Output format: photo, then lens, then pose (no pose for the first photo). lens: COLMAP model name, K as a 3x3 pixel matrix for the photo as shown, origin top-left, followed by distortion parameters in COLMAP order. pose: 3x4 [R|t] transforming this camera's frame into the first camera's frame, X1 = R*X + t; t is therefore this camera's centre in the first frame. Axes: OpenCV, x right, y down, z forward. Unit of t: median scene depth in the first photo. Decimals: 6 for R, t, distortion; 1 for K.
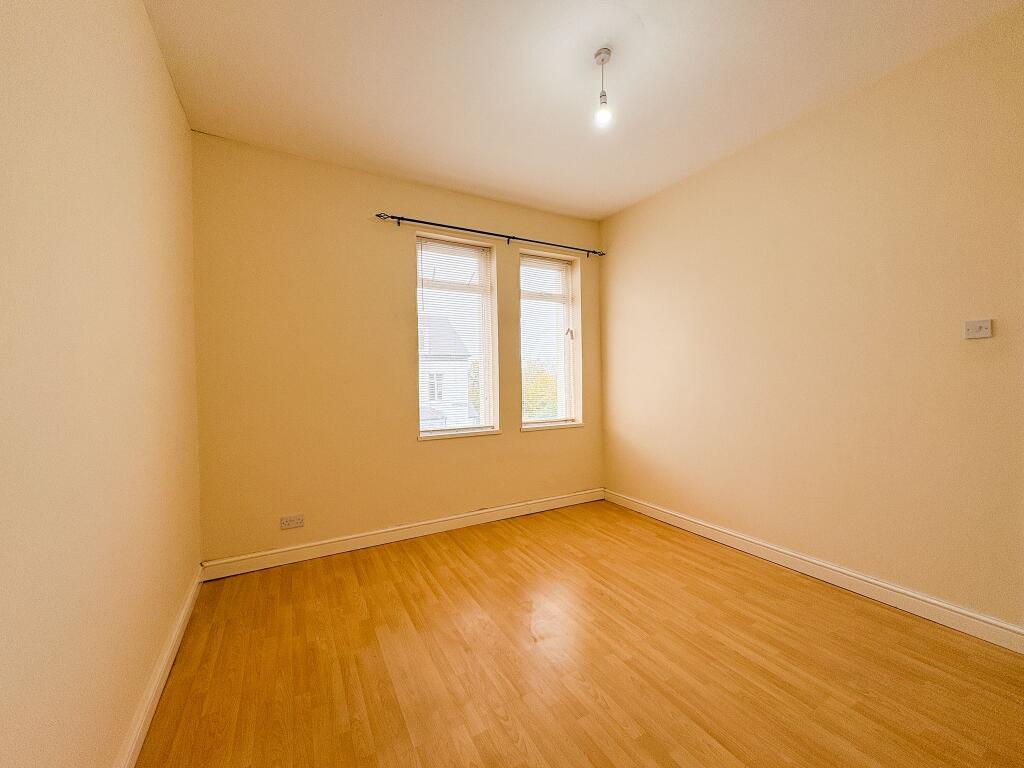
lens RADIAL K [[406.8, 0, 513.0], [0, 406.8, 384.7], [0, 0, 1]] dist [0.000042, -0.000047]
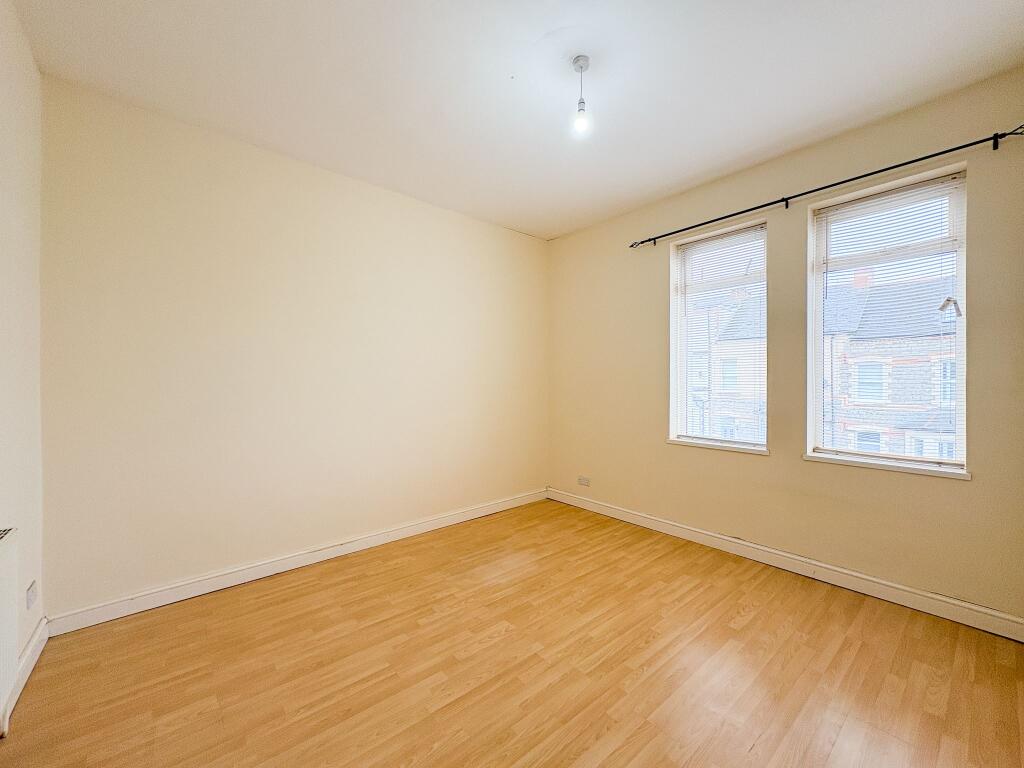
lens RADIAL K [[406.8, 0, 513.0], [0, 406.8, 384.7], [0, 0, 1]] dist [0.000042, -0.000047]
pose [[0.194519, 0.022126, -0.980649, 0.790020], [-0.018495, 0.999651, 0.018886, -0.027518], [0.980724, 0.014463, 0.194860, 0.440320]]
